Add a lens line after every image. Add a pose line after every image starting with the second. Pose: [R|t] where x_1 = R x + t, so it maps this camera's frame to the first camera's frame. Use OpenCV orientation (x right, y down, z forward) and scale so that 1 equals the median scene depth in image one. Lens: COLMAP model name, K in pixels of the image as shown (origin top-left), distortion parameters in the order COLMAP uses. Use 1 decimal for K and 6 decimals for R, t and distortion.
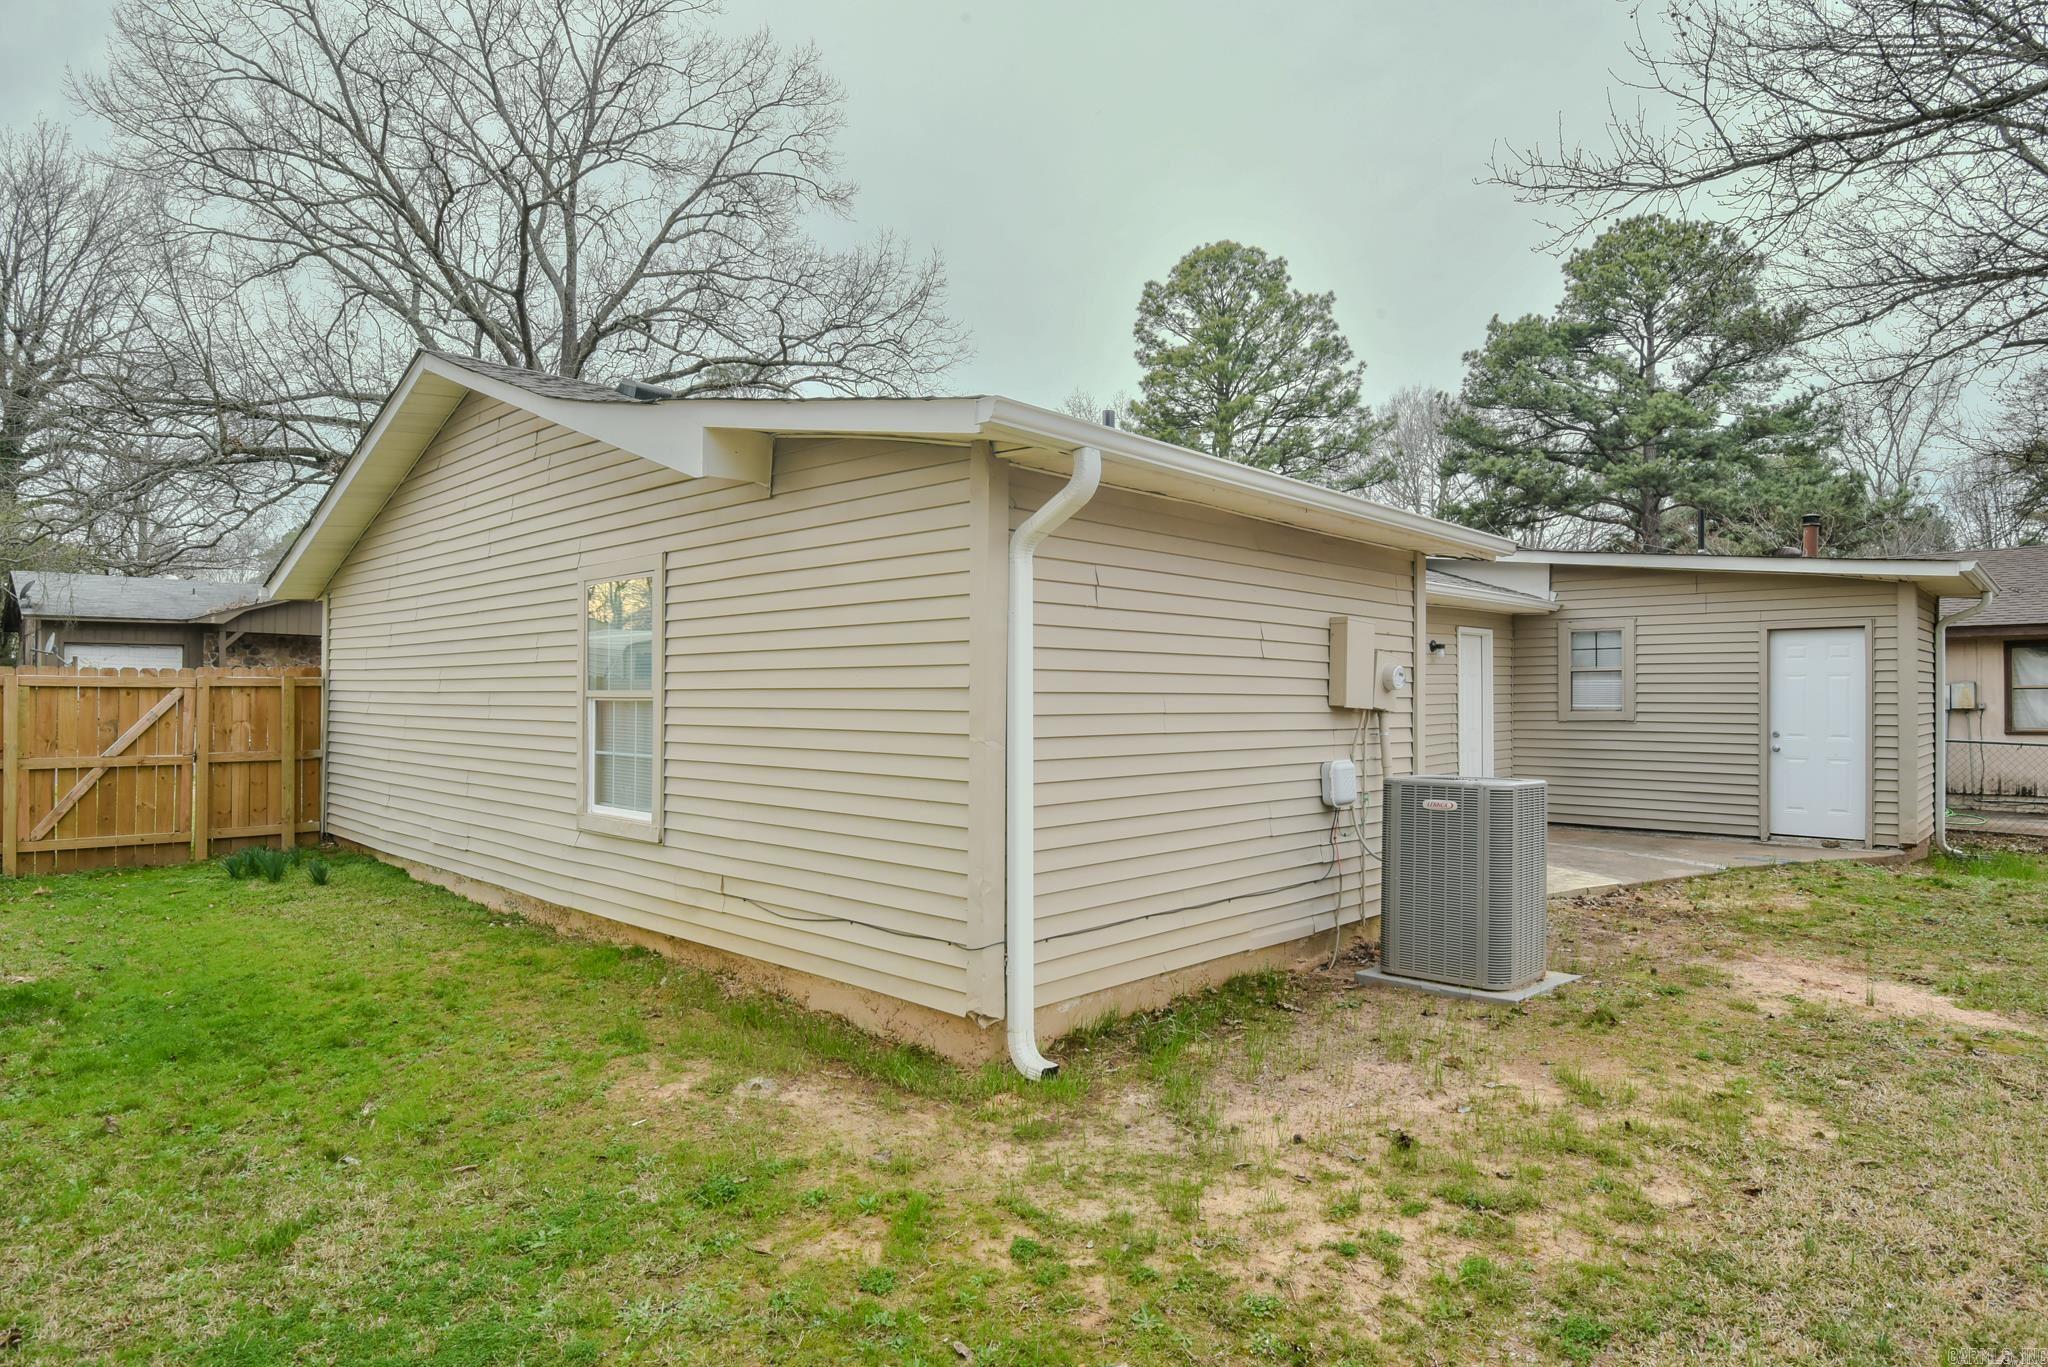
lens RADIAL K [[1158.4, 0, 1042.5], [0, 1158.4, 659.9], [0, 0, 1]] dist [-0.004989, -0.014125]
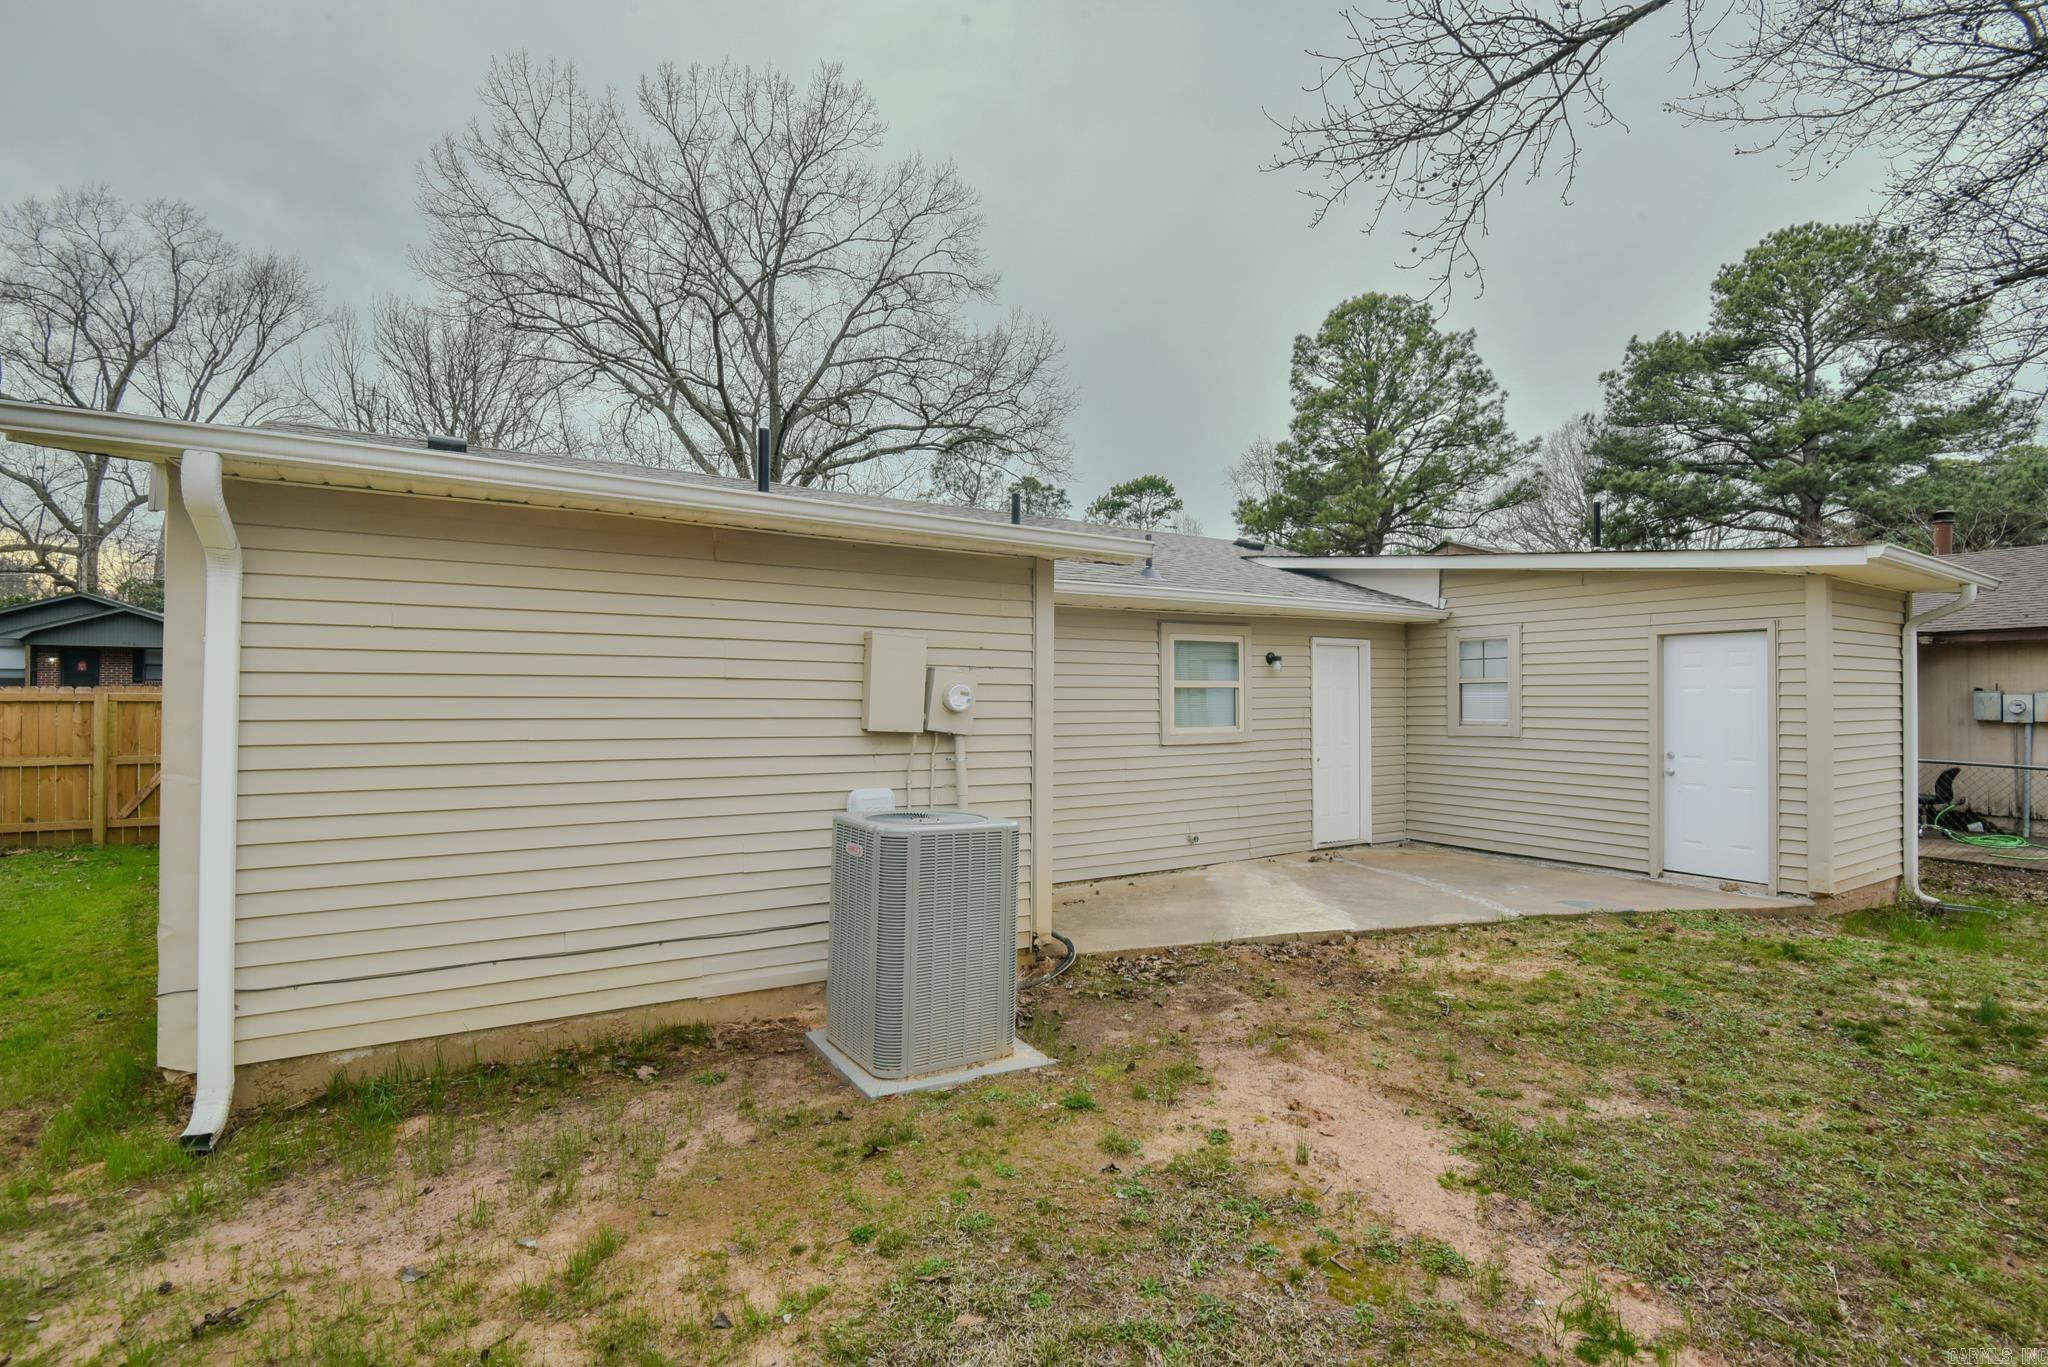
lens RADIAL K [[950.6, 0, 1025.3], [0, 950.6, 671.1], [0, 0, 1]] dist [-0.013470, -0.003734]
pose [[0.968030, -0.007806, -0.250713, 0.583982], [0.007969, 0.999968, -0.000367, -0.004380], [0.250708, -0.001643, 0.968061, 0.323033]]
